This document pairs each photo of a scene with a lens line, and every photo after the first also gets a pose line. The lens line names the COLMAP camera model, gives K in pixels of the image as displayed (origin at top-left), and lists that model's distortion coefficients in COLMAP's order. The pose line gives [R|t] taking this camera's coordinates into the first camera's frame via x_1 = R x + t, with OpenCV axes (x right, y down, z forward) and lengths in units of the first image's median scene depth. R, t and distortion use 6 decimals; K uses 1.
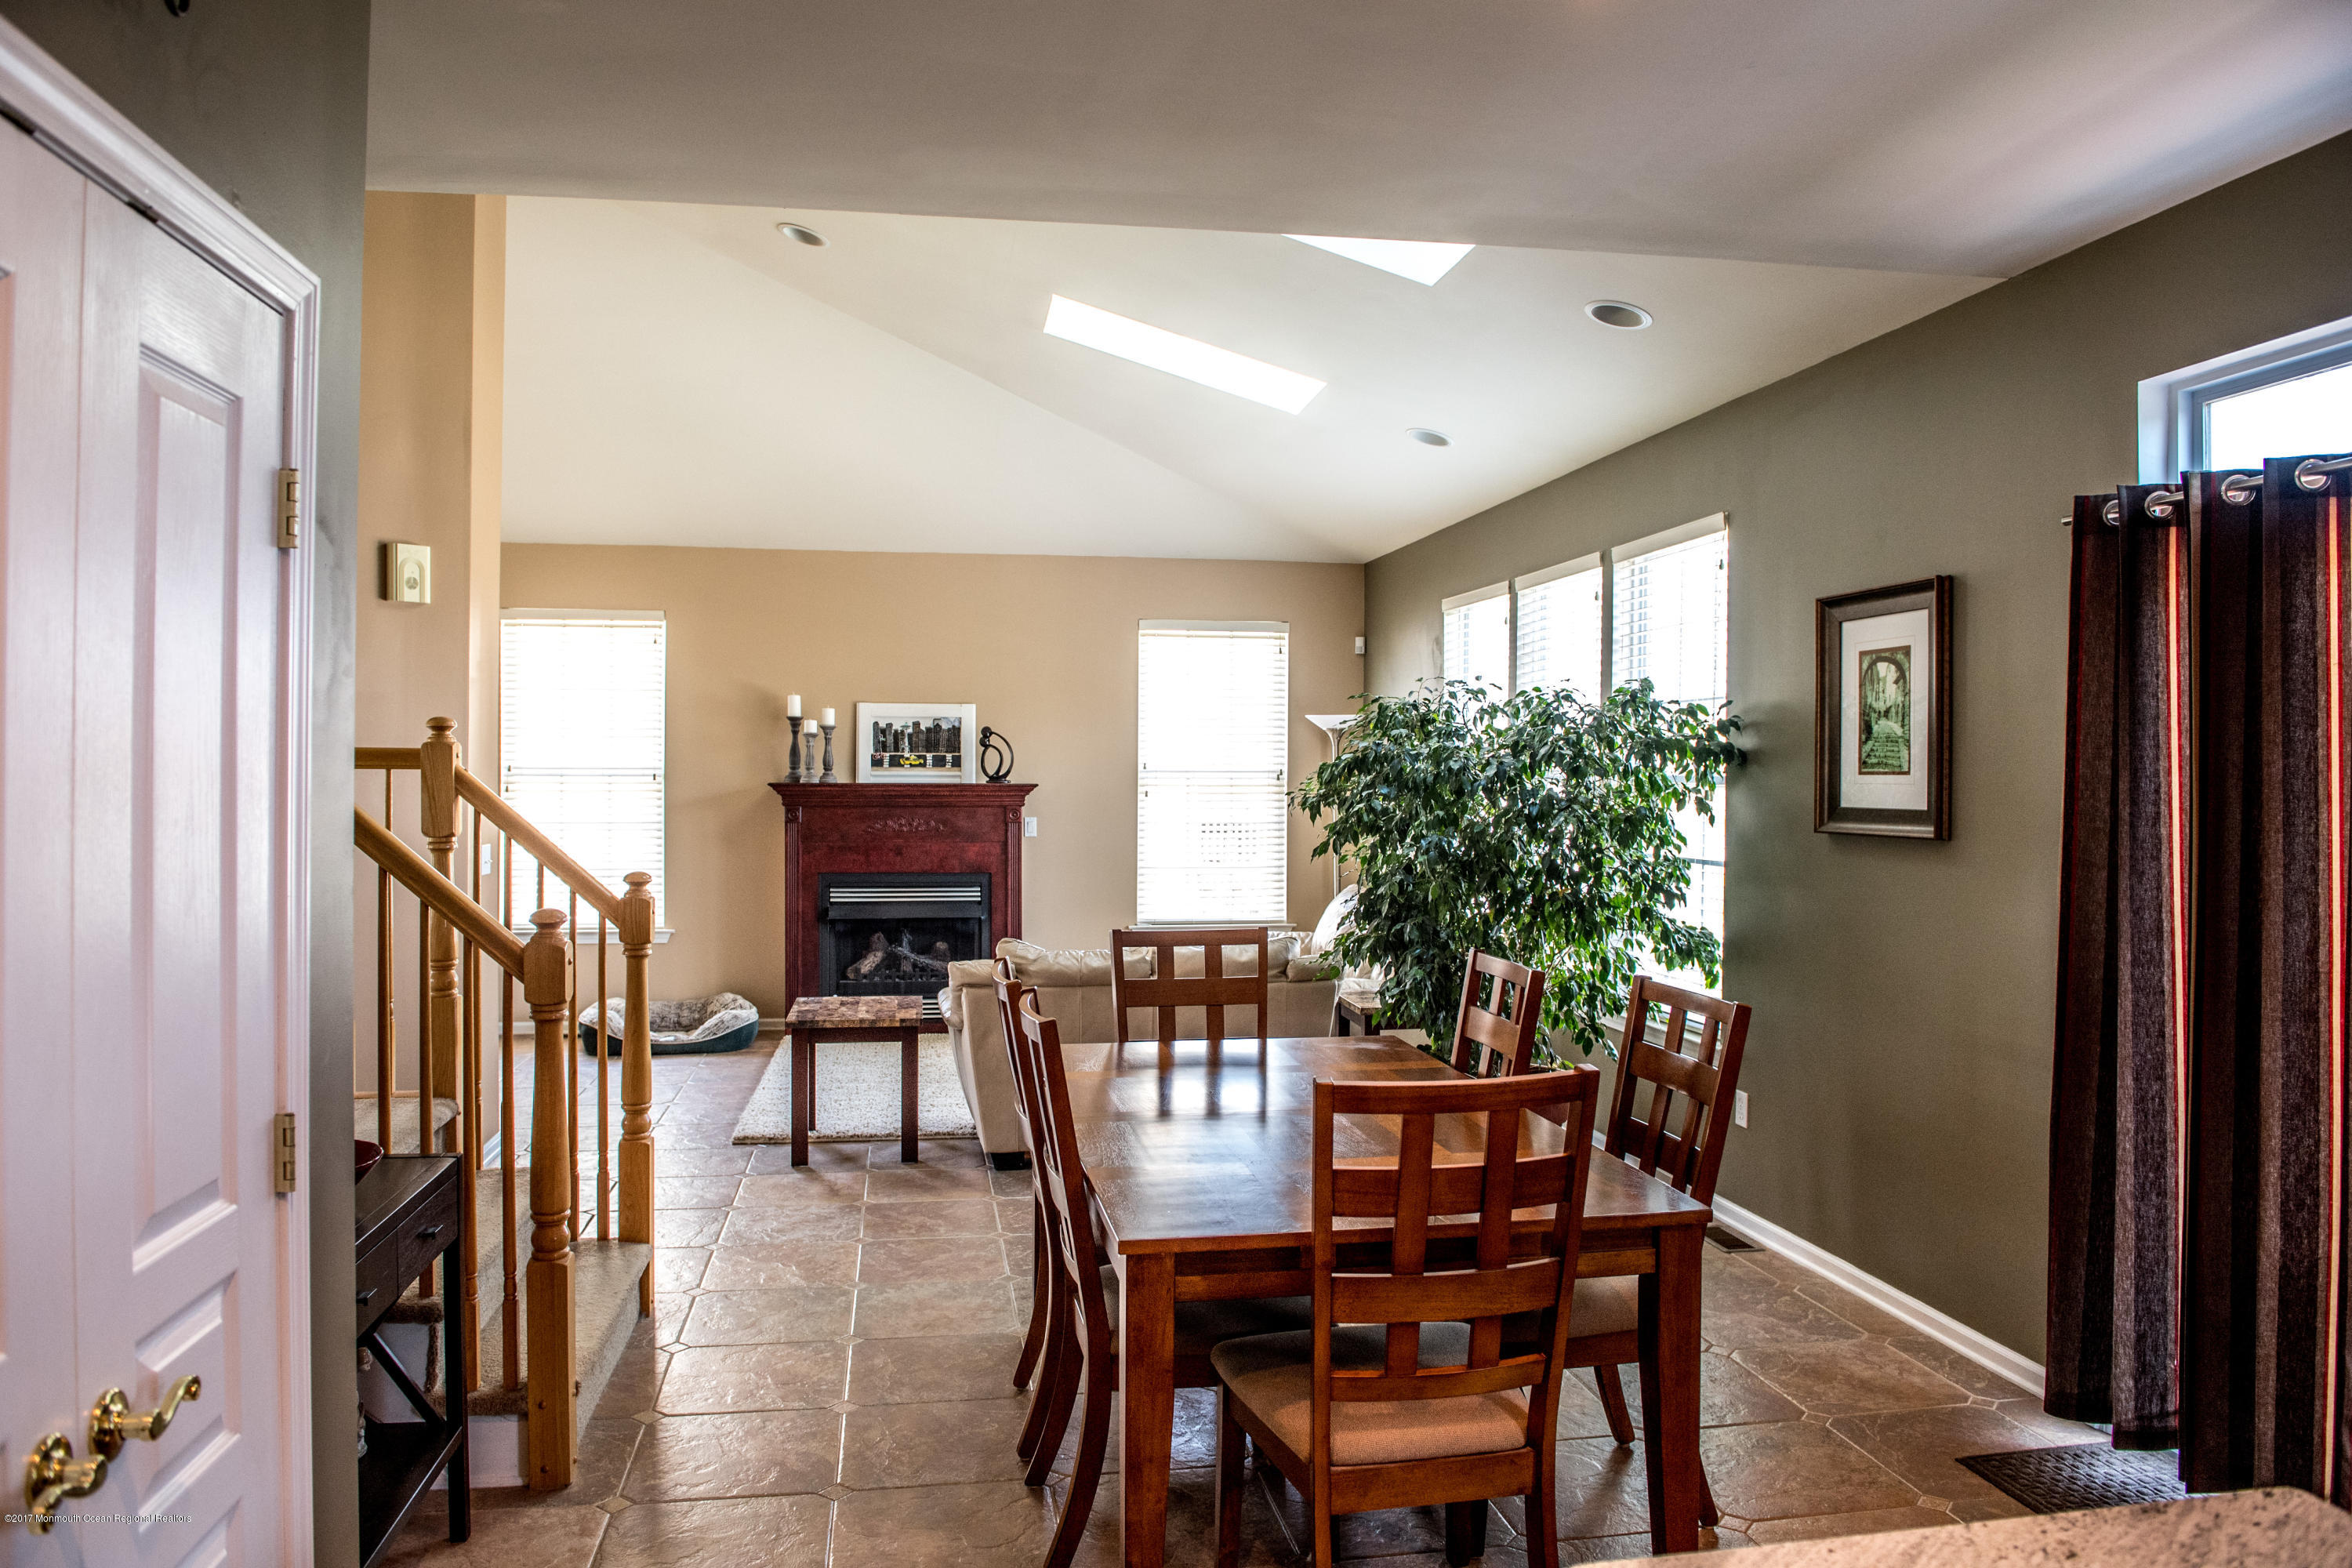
lens RADIAL K [[1588.9, 0, 1158.0], [0, 1588.9, 775.8], [0, 0, 1]] dist [-0.048872, 0.000384]
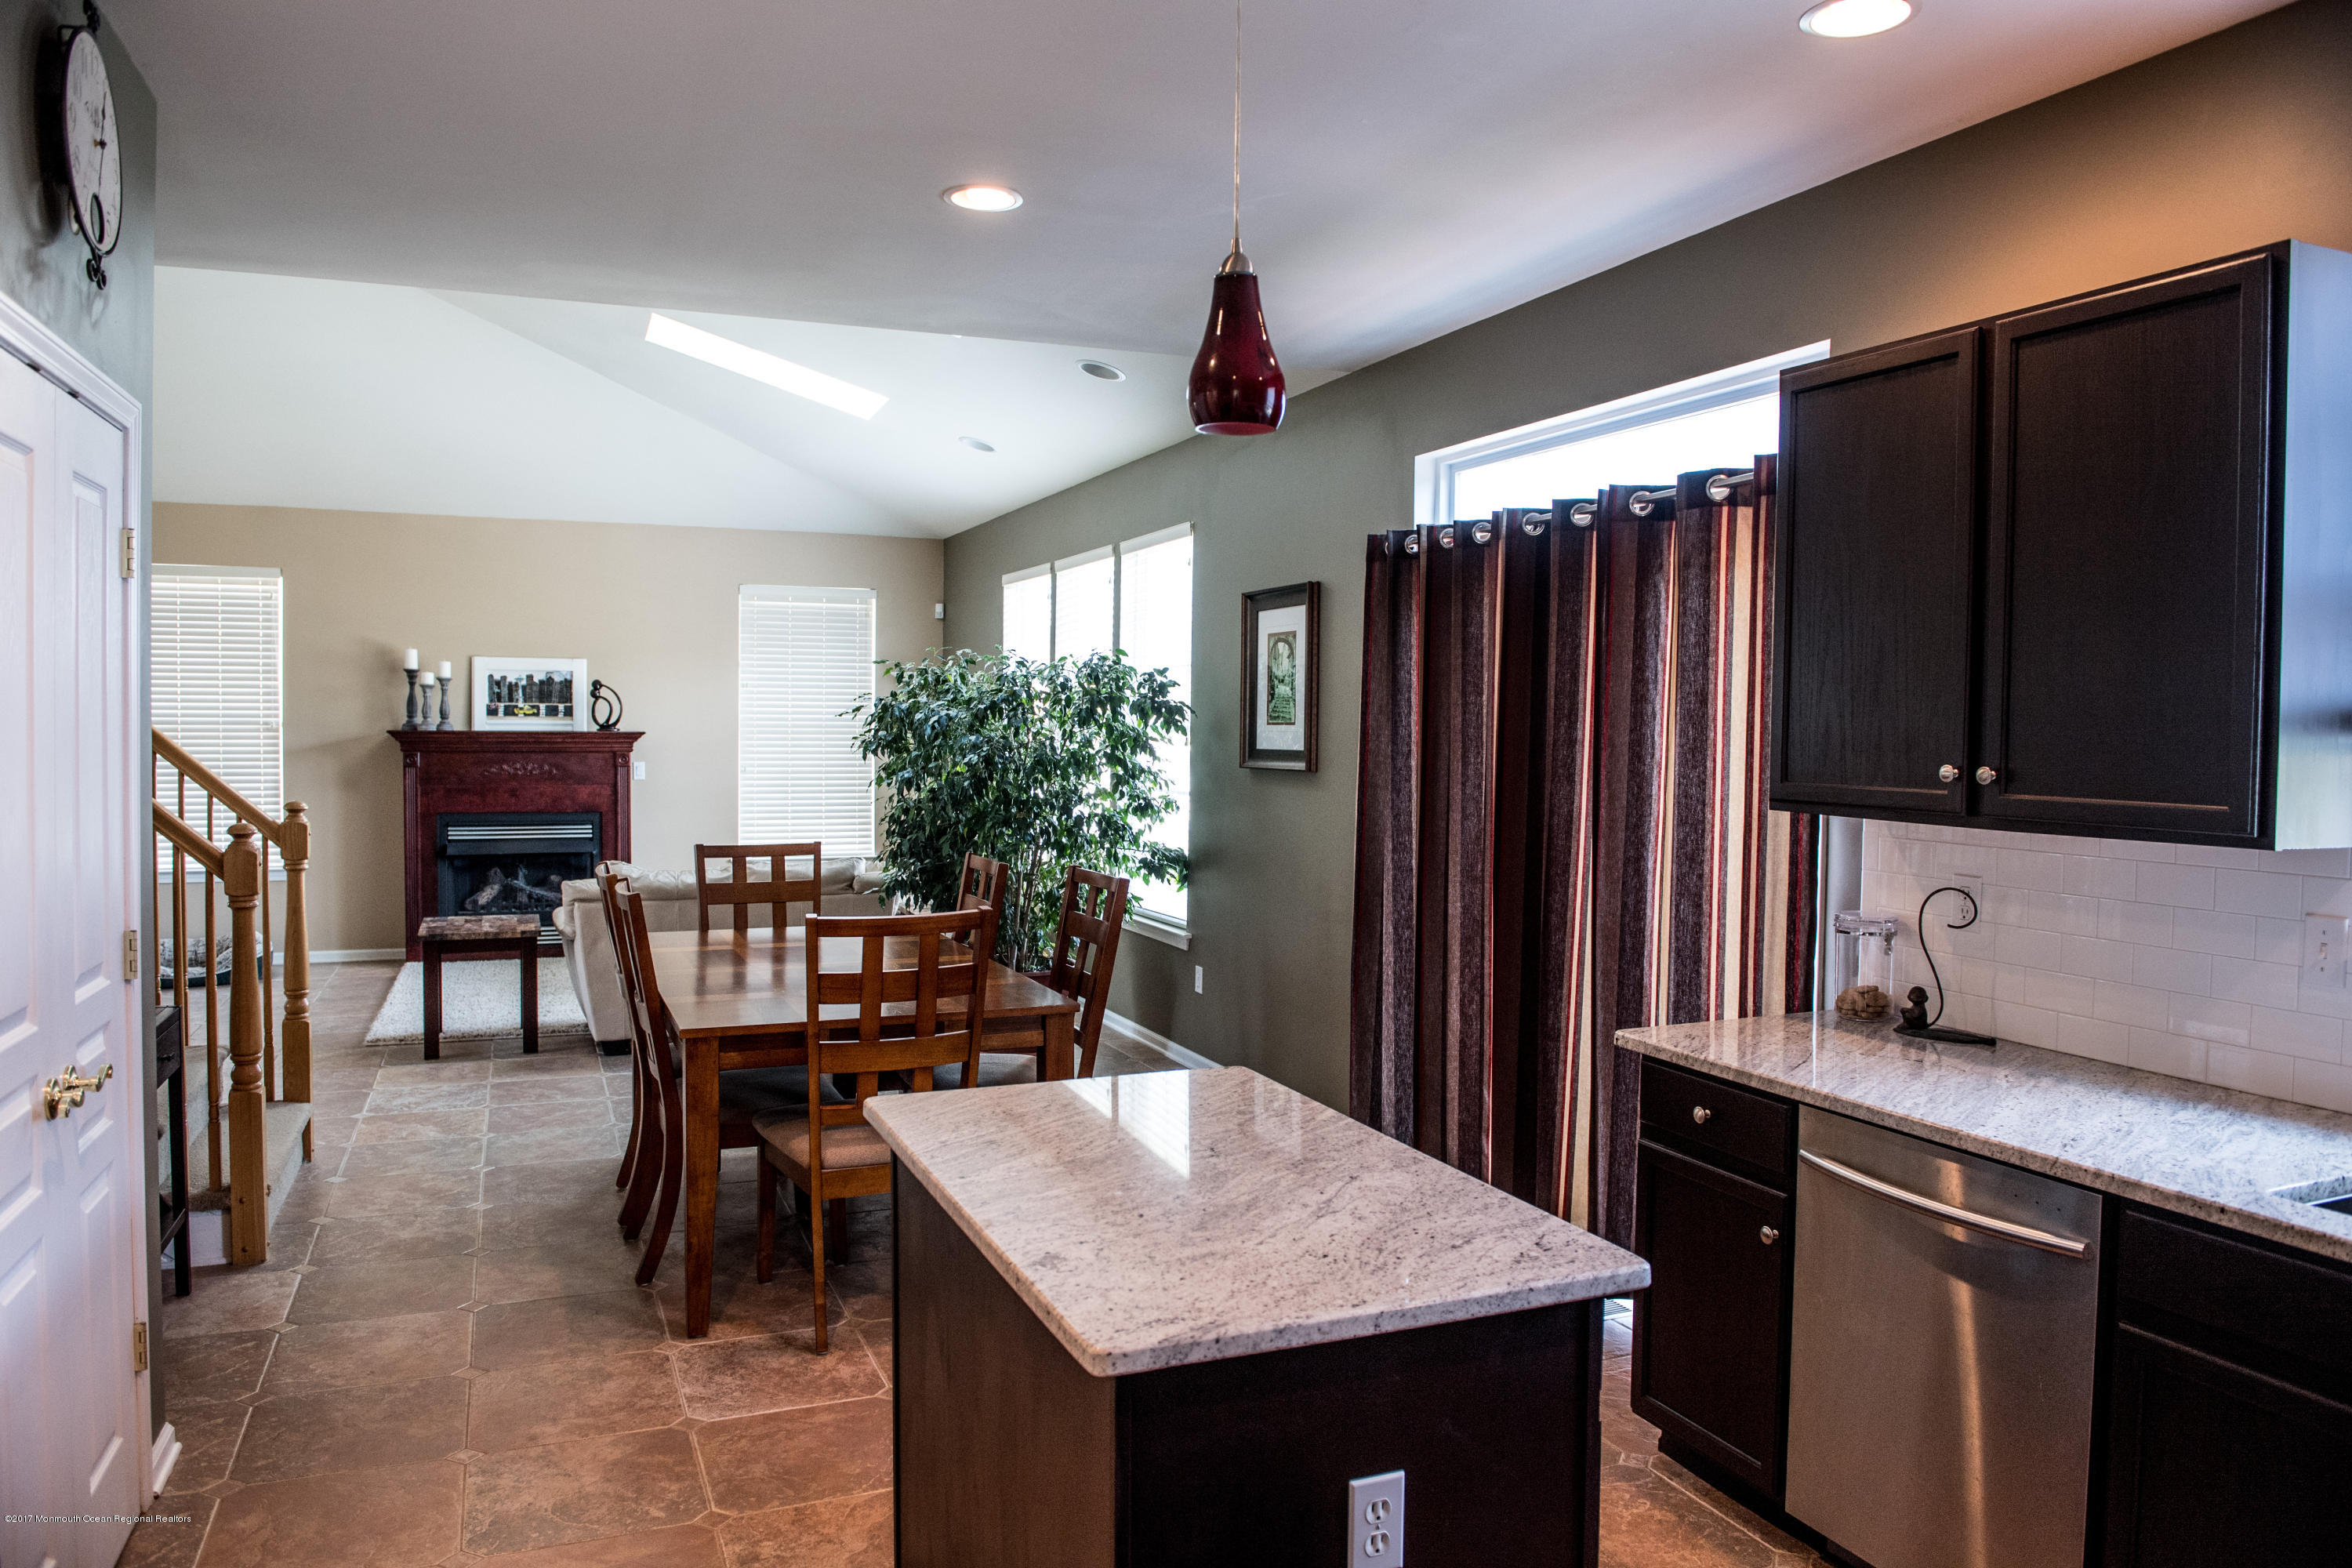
lens RADIAL K [[1588.9, 0, 1158.0], [0, 1588.9, 775.8], [0, 0, 1]] dist [-0.048872, 0.000384]
pose [[0.973631, -0.003282, 0.228105, 0.040852], [-0.003750, 0.999531, 0.030389, 0.001777], [-0.228098, -0.030443, 0.973162, -0.305143]]
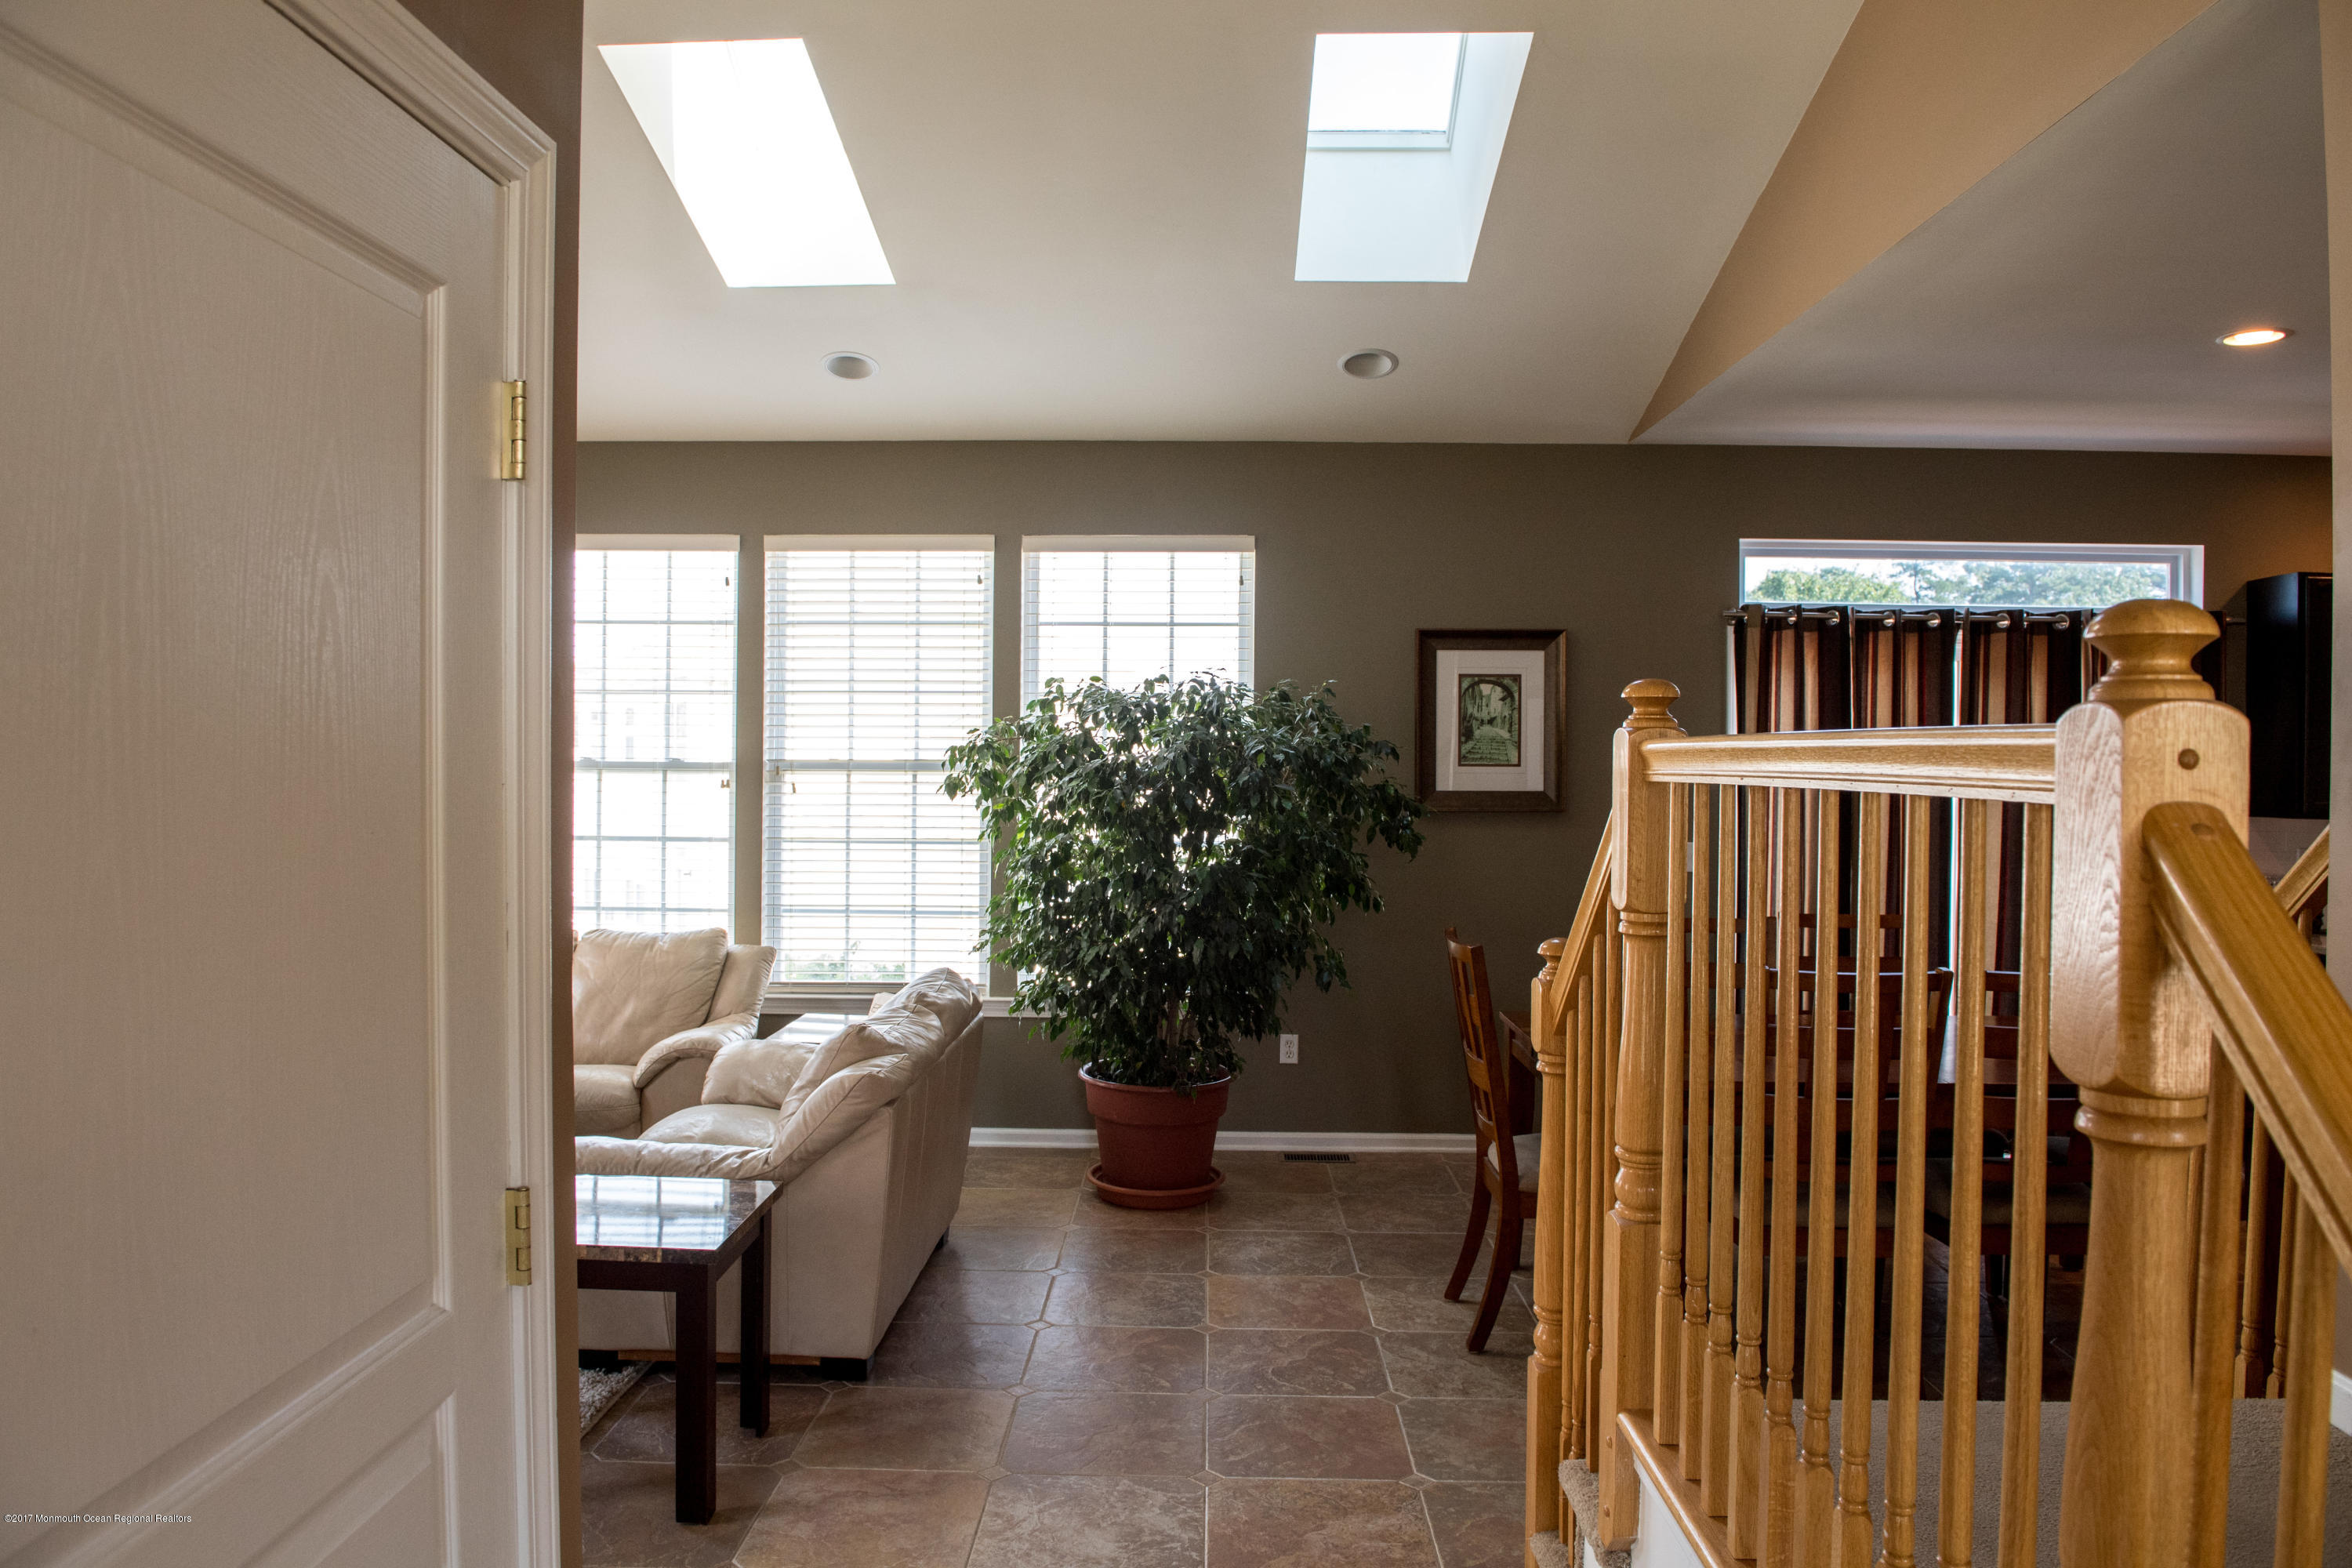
lens RADIAL K [[1588.9, 0, 1158.0], [0, 1588.9, 775.8], [0, 0, 1]] dist [-0.048872, 0.000384]
pose [[0.187714, -0.008400, 0.982188, -0.905128], [-0.004808, 0.999944, 0.009471, -0.004157], [-0.982212, -0.006501, 0.187663, 0.977464]]
